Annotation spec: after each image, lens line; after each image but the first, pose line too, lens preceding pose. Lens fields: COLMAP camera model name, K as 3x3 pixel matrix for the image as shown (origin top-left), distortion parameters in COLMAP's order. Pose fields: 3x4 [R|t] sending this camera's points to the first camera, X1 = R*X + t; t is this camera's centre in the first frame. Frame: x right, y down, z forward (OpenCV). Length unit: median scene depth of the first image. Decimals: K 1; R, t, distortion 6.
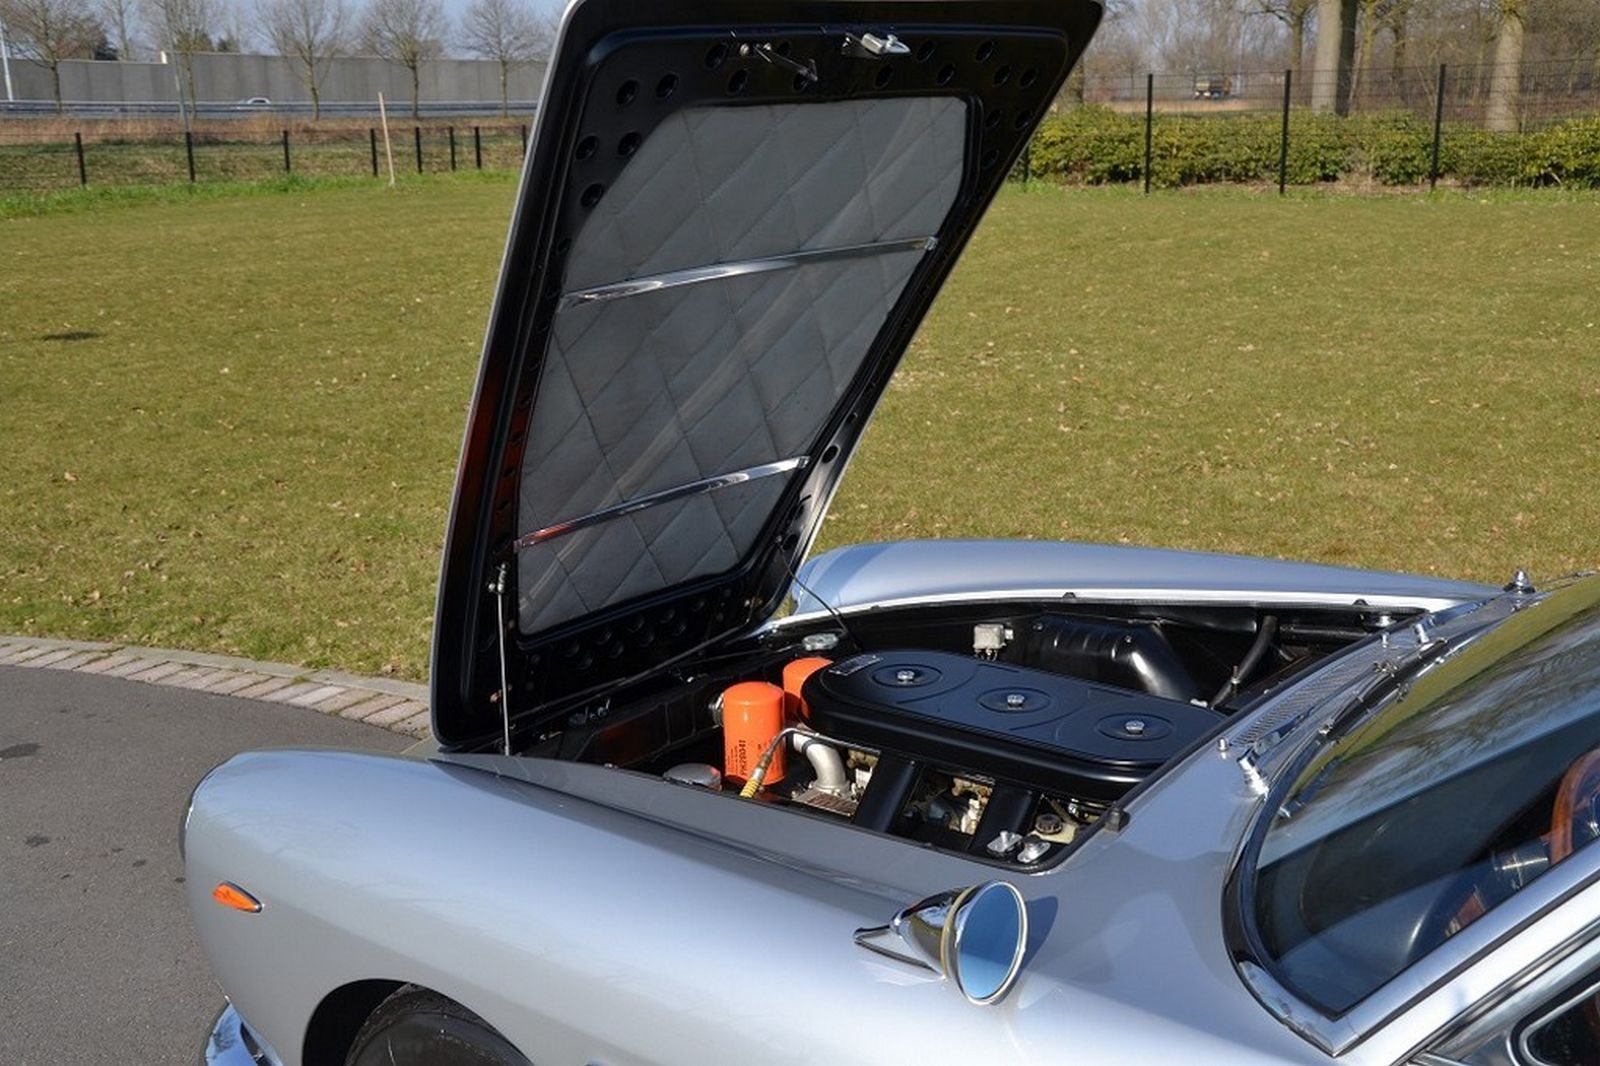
lens RADIAL K [[1826.1, 0, 800.0], [0, 1826.1, 533.0], [0, 0, 1]] dist [0.000526, 0.274597]
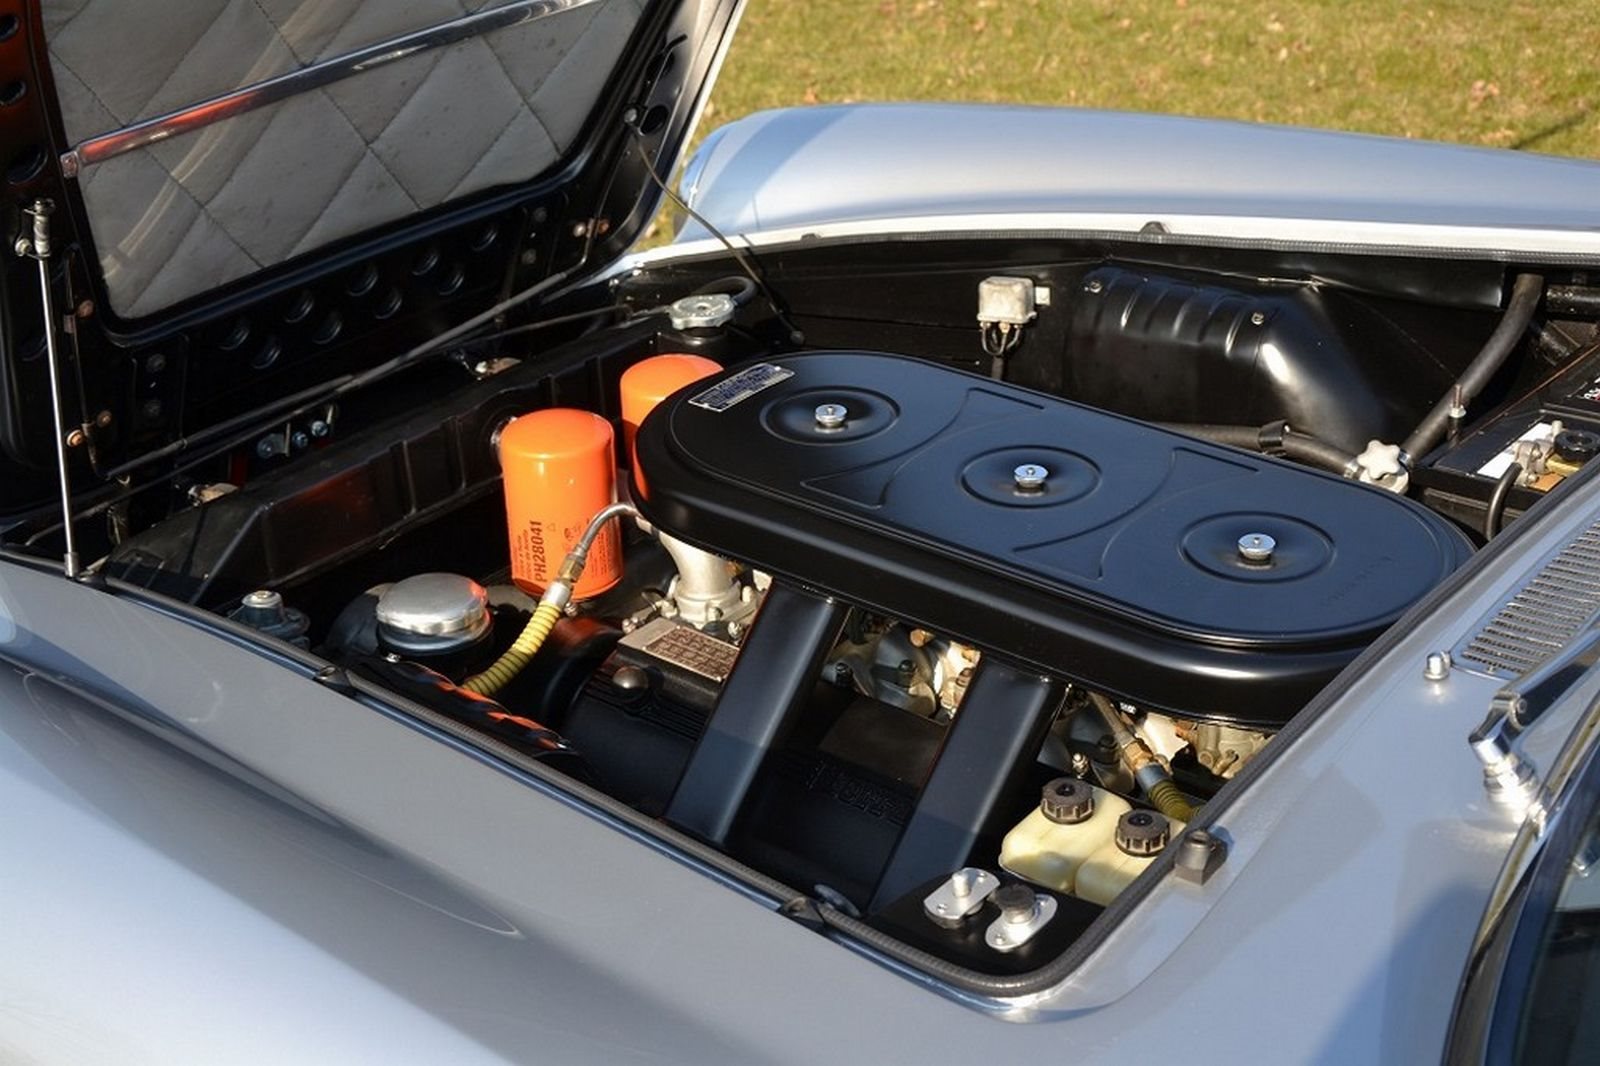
lens RADIAL K [[2483.8, 0, 800.0], [0, 2483.8, 533.0], [0, 0, 1]] dist [0.175475, 0.271892]
pose [[0.999951, -0.000872, -0.009906, 0.052028], [0.003028, 0.975535, 0.219823, -0.043965], [0.009472, -0.219842, 0.975490, 0.263938]]
